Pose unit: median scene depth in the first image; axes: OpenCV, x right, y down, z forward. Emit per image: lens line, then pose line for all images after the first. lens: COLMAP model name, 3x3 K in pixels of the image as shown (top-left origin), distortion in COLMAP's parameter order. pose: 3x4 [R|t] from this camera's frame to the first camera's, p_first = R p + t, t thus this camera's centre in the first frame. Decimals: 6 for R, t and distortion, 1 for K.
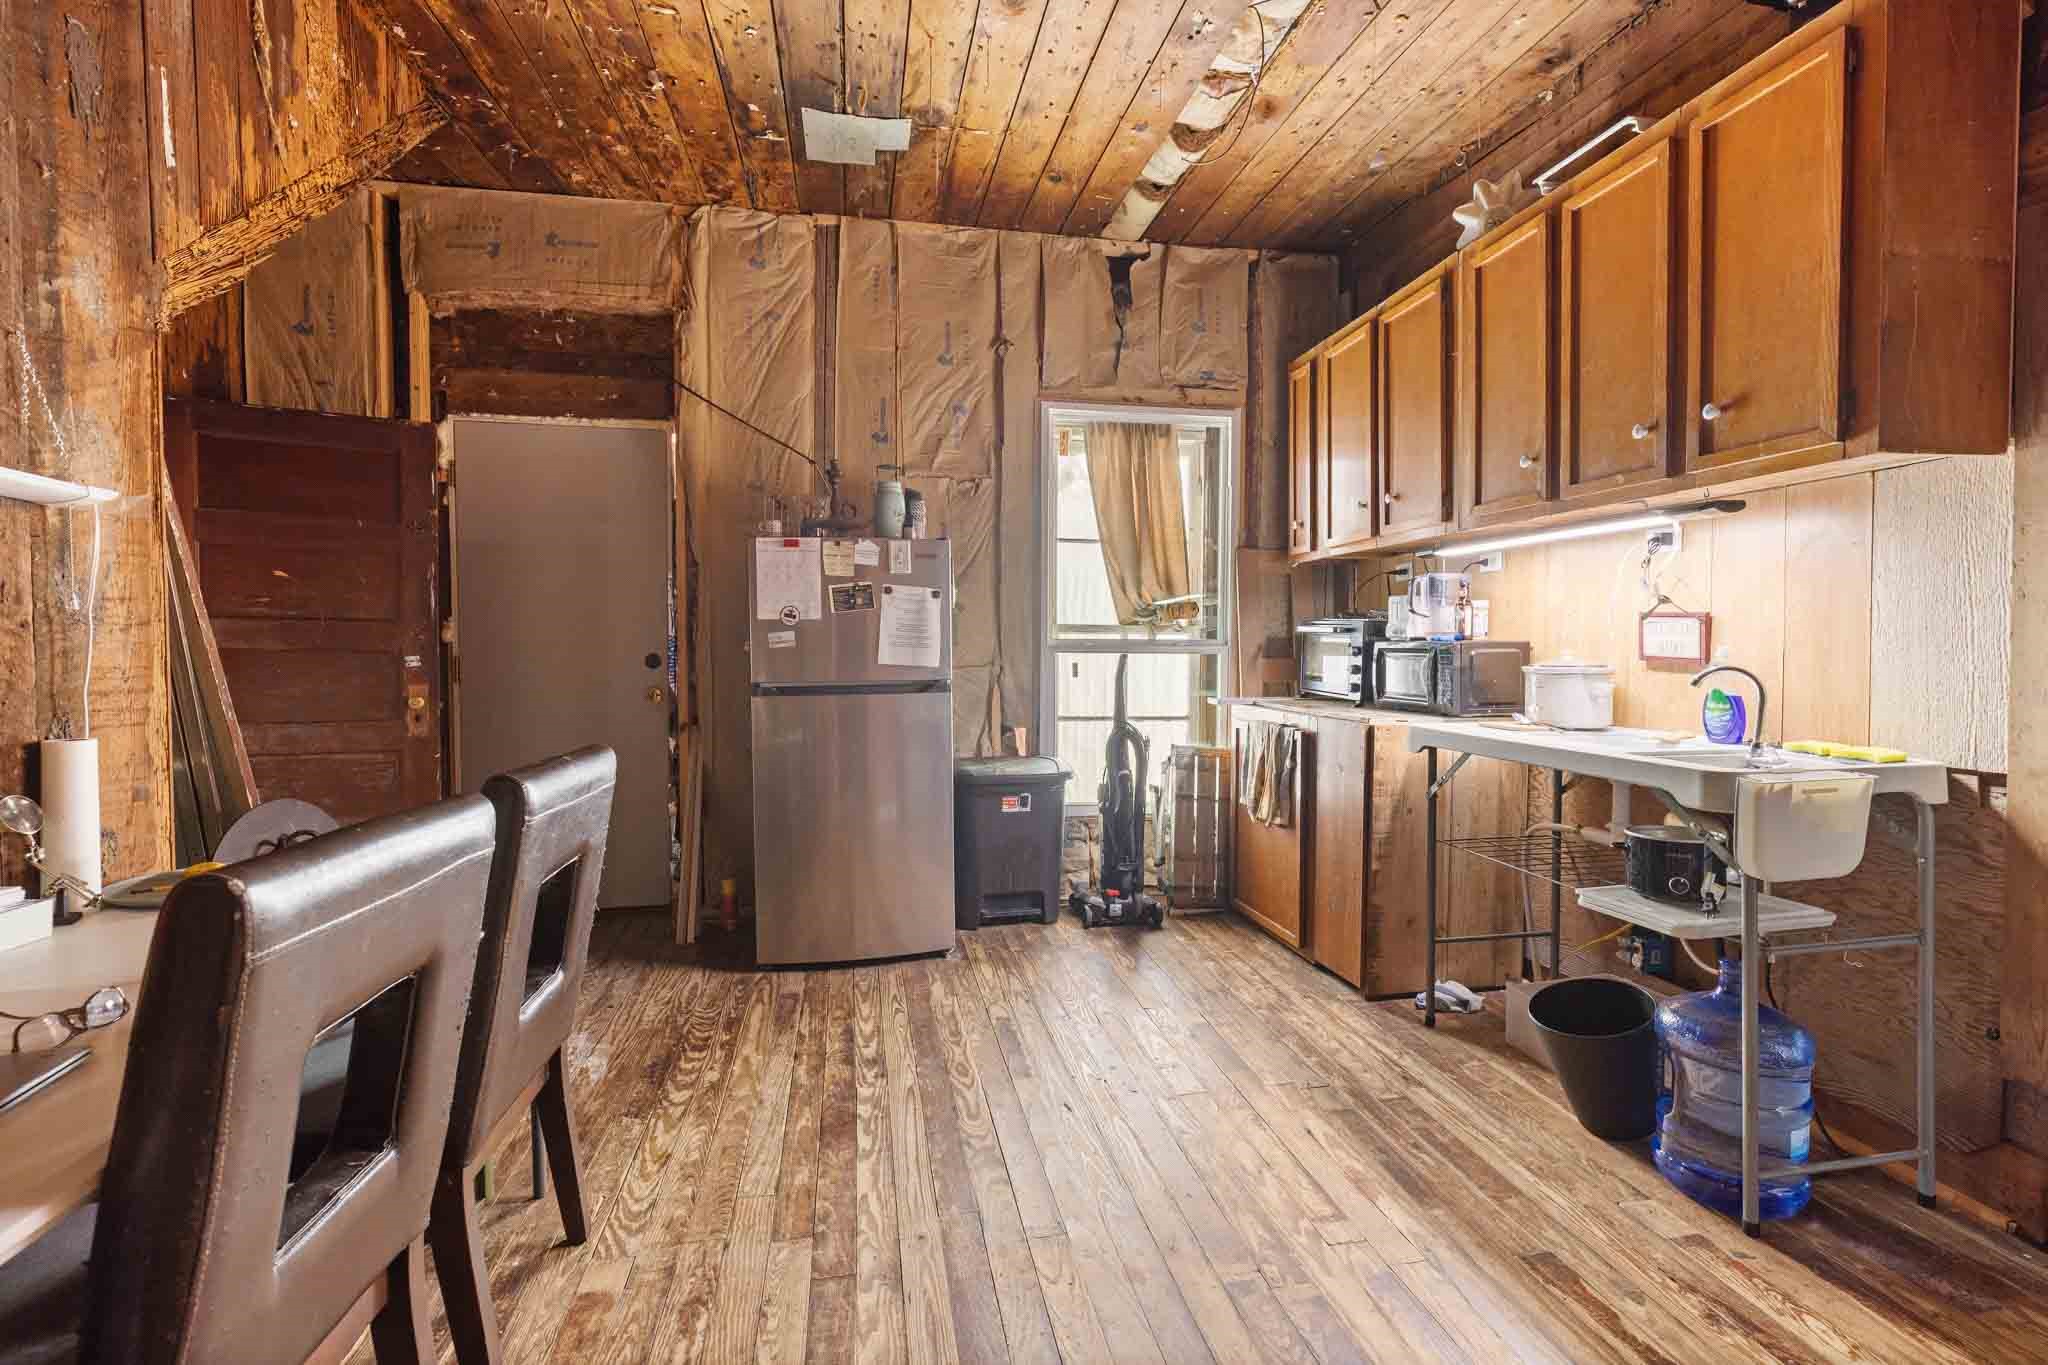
lens RADIAL K [[918.2, 0, 1042.4], [0, 918.2, 678.9], [0, 0, 1]] dist [0.000038, -0.001309]
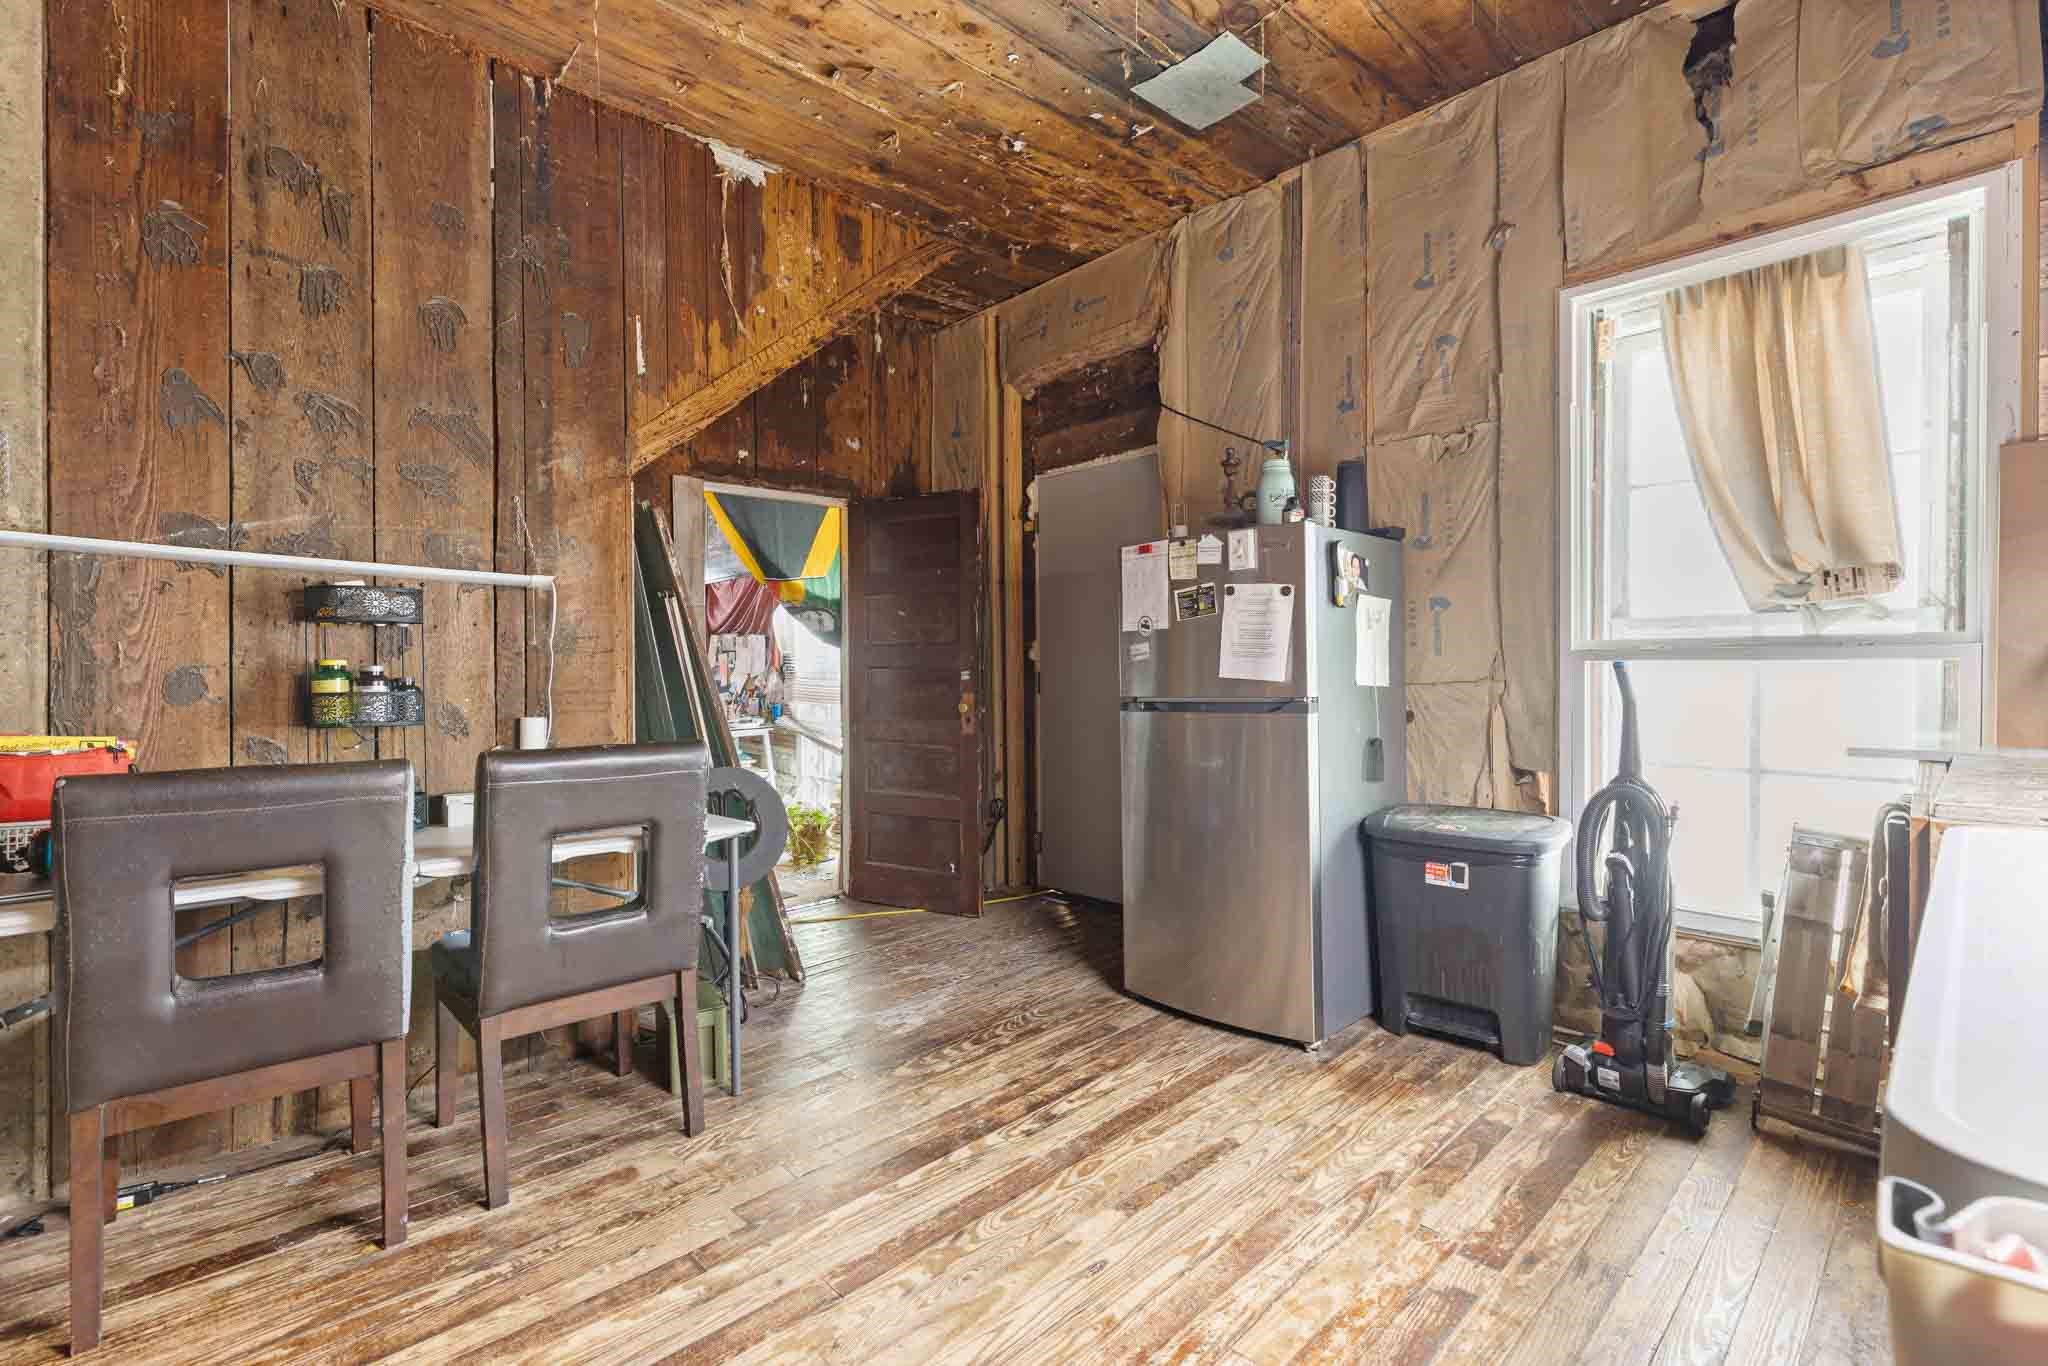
lens RADIAL K [[918.2, 0, 1030.5], [0, 918.2, 677.3], [0, 0, 1]] dist [0.000038, -0.001309]
pose [[0.540553, -0.000571, -0.841310, 0.441149], [-0.017226, 0.999783, -0.011746, -0.003218], [0.841133, 0.020841, 0.540426, 0.383048]]
